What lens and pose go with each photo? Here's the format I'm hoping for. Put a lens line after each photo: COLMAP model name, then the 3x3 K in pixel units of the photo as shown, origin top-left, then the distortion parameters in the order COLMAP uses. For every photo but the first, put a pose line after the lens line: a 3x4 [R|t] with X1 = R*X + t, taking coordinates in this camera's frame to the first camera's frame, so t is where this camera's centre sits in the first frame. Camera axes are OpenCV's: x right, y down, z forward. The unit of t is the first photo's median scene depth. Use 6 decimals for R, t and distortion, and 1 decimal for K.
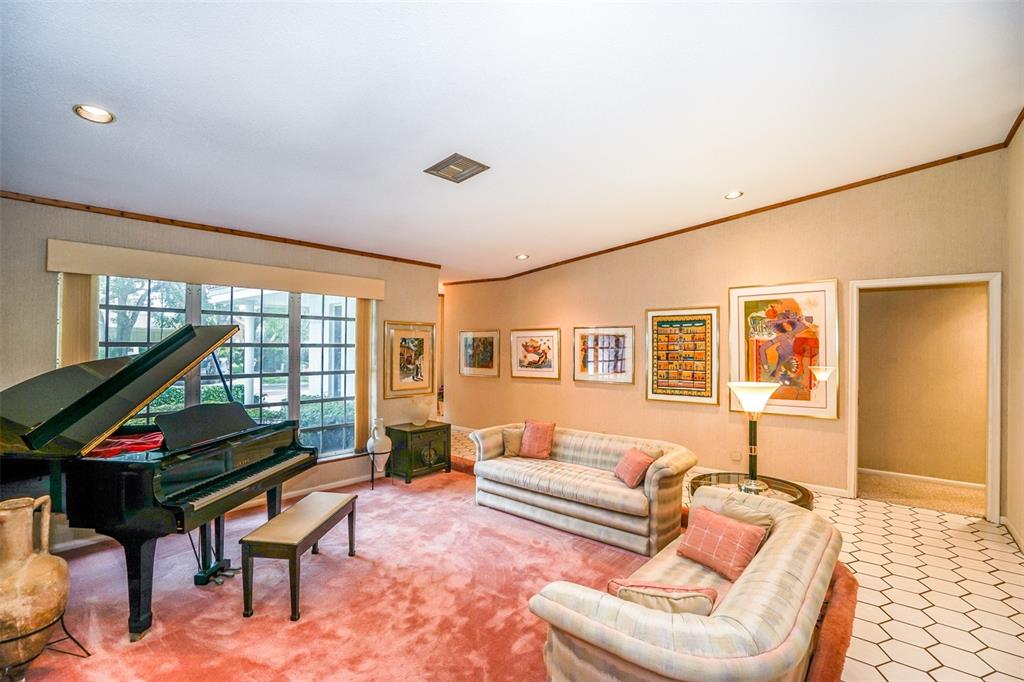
lens RADIAL K [[466.0, 0, 512.6], [0, 466.0, 344.8], [0, 0, 1]] dist [-0.028685, 0.006263]
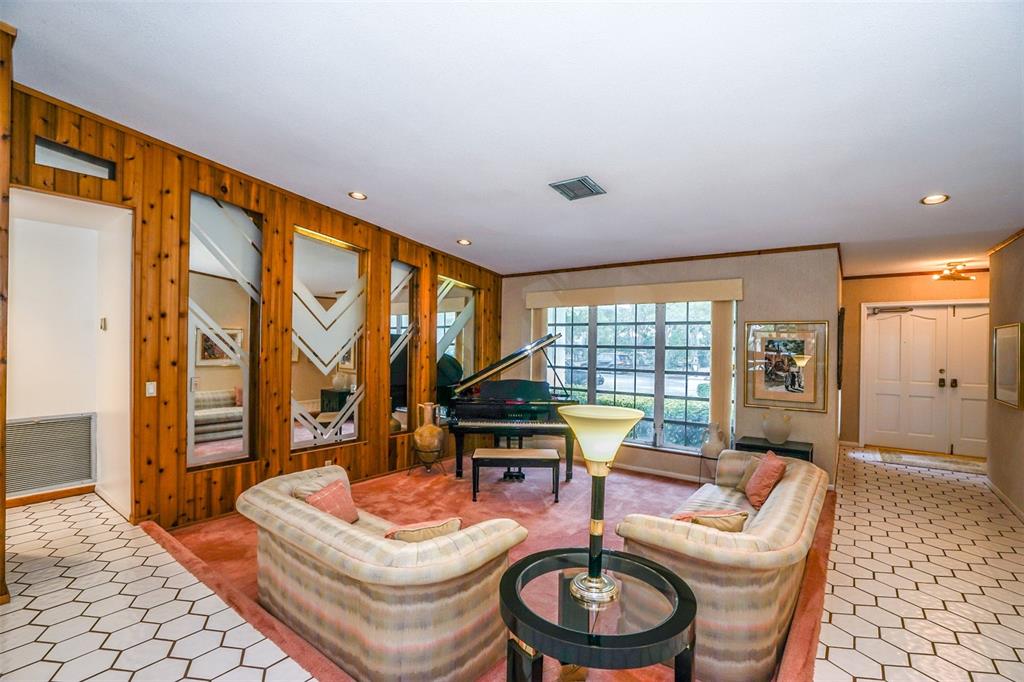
lens RADIAL K [[466.0, 0, 507.5], [0, 466.0, 343.2], [0, 0, 1]] dist [-0.028685, 0.006263]
pose [[0.075151, -0.005528, -0.997157, 0.649630], [-0.013960, 0.999881, -0.006595, 0.004072], [0.997074, 0.014416, 0.075065, 0.489574]]
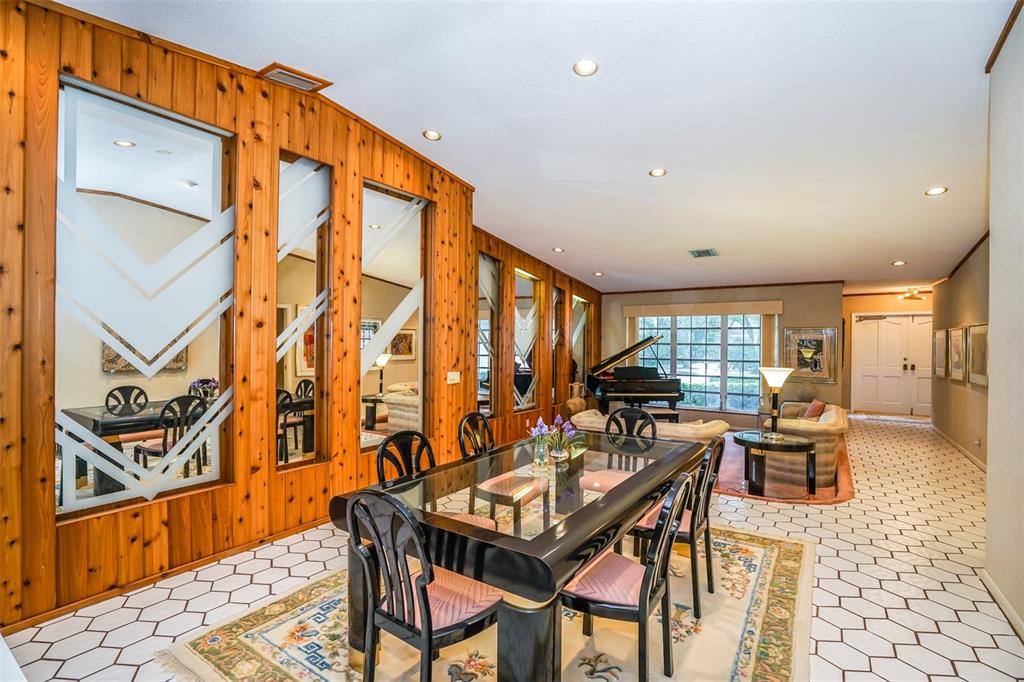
lens RADIAL K [[466.0, 0, 516.6], [0, 466.0, 342.1], [0, 0, 1]] dist [-0.028685, 0.006263]
pose [[0.126258, -0.004146, -0.991989, 1.127868], [-0.008988, 0.999945, -0.005323, 0.009024], [0.991957, 0.009588, 0.126214, -0.018672]]
